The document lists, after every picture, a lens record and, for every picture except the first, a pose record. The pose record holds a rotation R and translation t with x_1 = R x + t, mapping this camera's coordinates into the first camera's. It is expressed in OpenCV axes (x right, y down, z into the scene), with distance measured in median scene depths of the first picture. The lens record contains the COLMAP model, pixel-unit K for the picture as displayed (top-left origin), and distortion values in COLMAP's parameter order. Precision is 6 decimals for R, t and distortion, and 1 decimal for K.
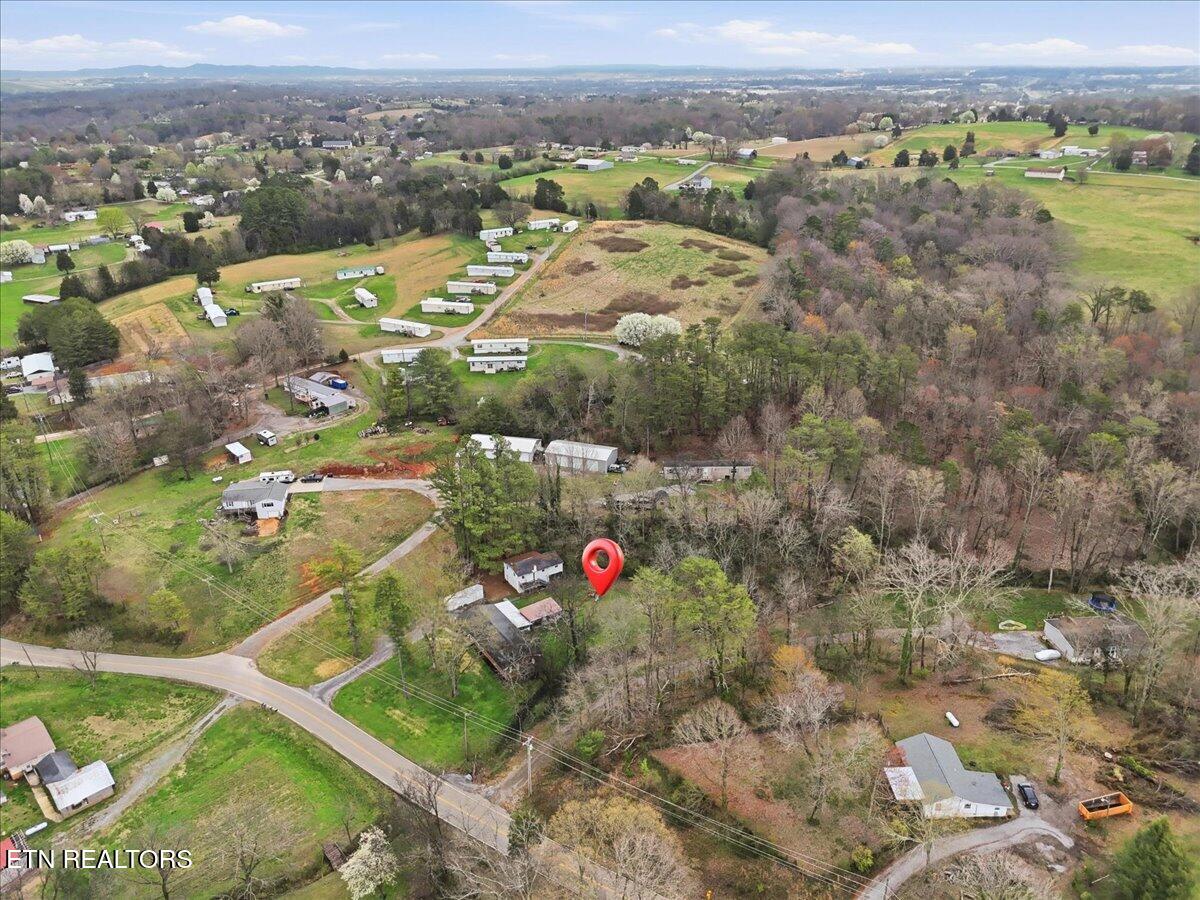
lens RADIAL K [[882.5, 0, 600.0], [0, 882.5, 450.0], [0, 0, 1]] dist [0.077443, -0.069725]
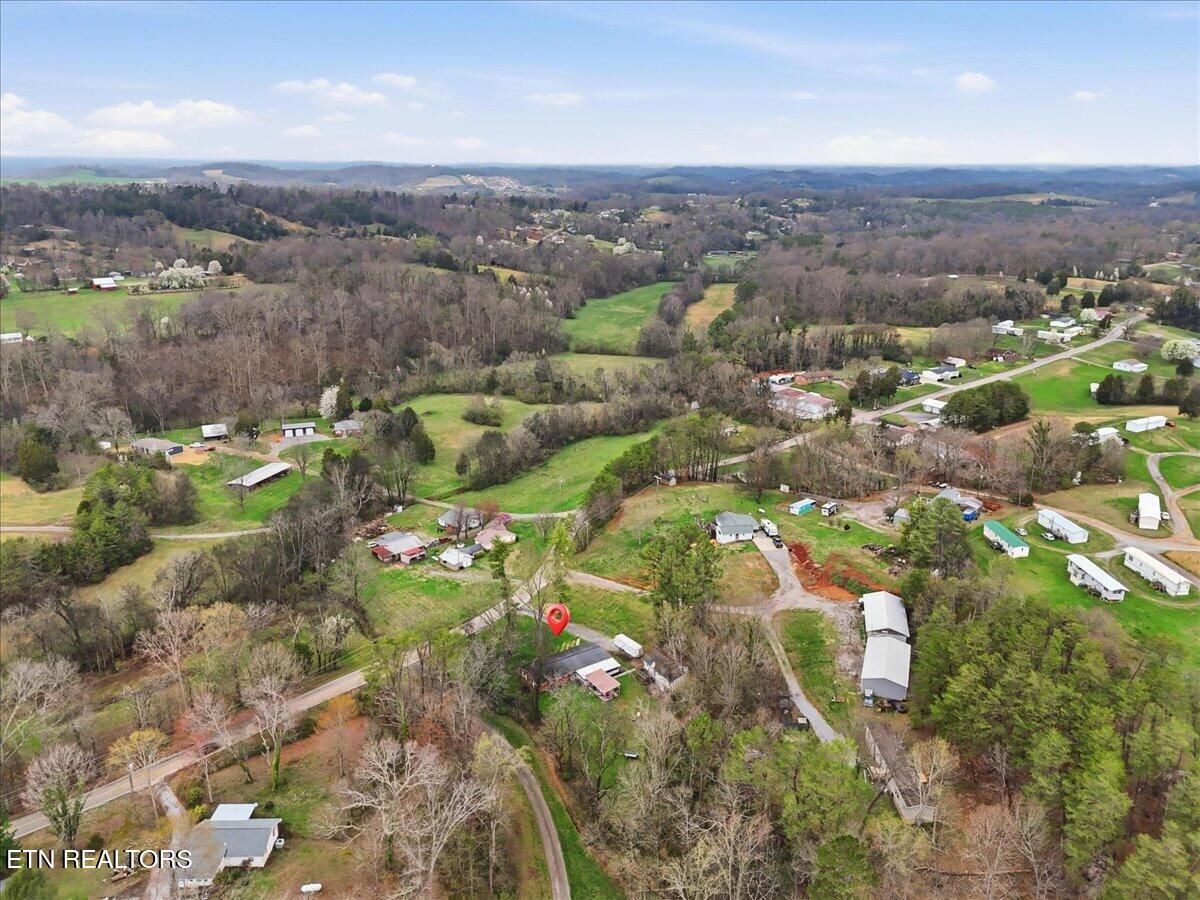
lens RADIAL K [[882.5, 0, 600.0], [0, 882.5, 450.0], [0, 0, 1]] dist [0.077443, -0.069725]
pose [[0.000240, 0.317439, -0.948279, 0.618890], [-0.400580, 0.868902, 0.290767, -0.269229], [0.916262, 0.379792, 0.127368, 0.535753]]
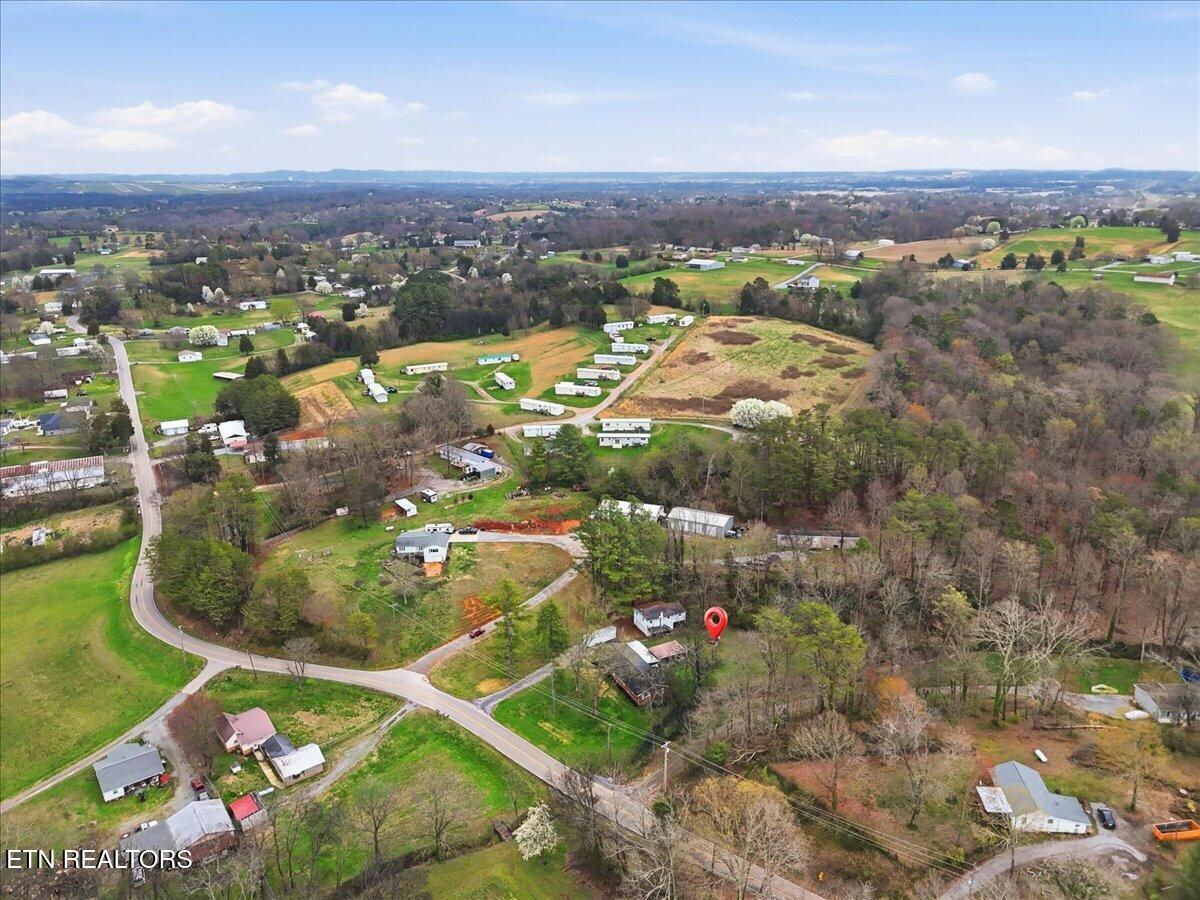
lens RADIAL K [[882.5, 0, 600.0], [0, 882.5, 450.0], [0, 0, 1]] dist [0.077443, -0.069725]
pose [[0.993476, 0.033420, -0.109037, -0.026359], [-0.044125, 0.994277, -0.097295, 0.027750], [0.105161, 0.101471, 0.989265, -0.119267]]
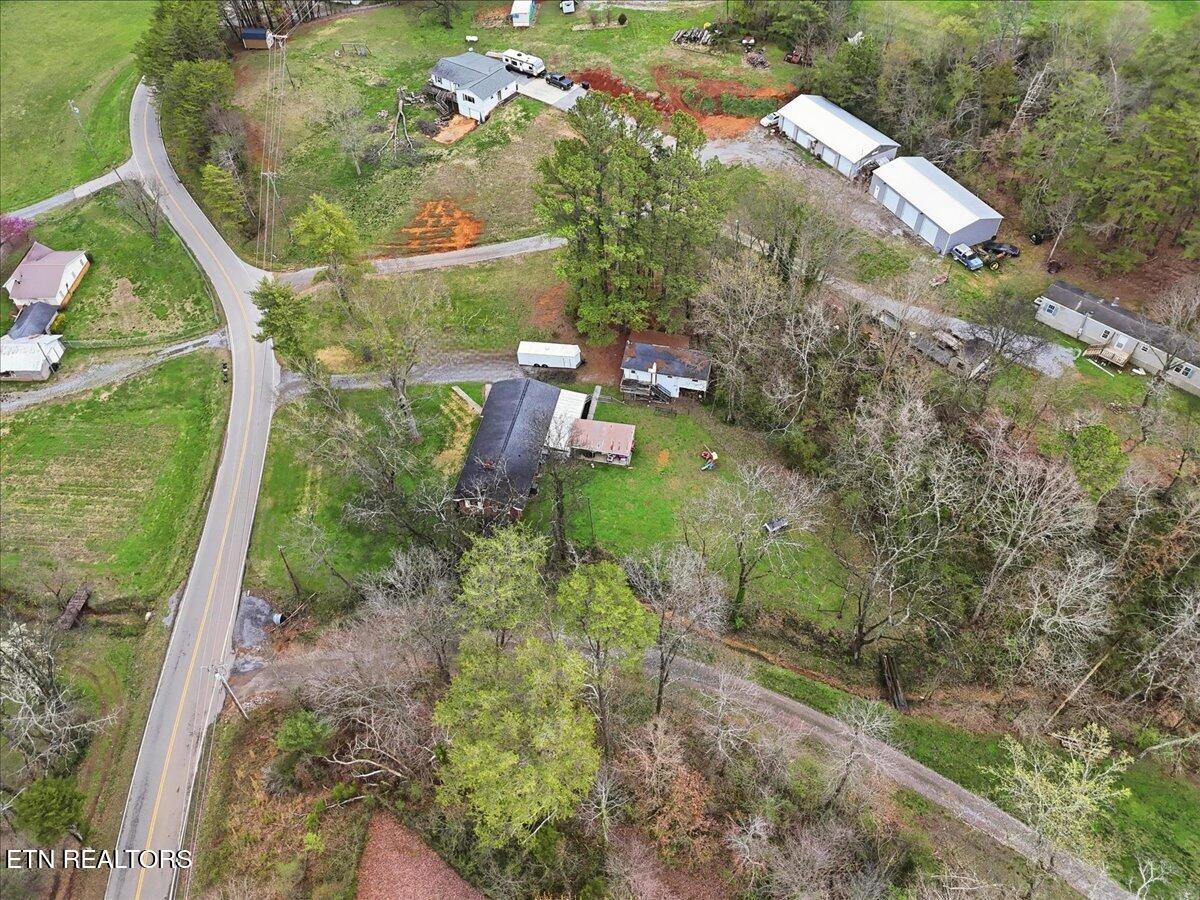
lens RADIAL K [[882.5, 0, 600.0], [0, 882.5, 450.0], [0, 0, 1]] dist [0.077443, -0.069725]
pose [[0.706460, 0.530825, -0.468124, 0.155656], [-0.277151, 0.816087, 0.507138, -0.083796], [0.651231, -0.228532, 0.723651, 0.398997]]
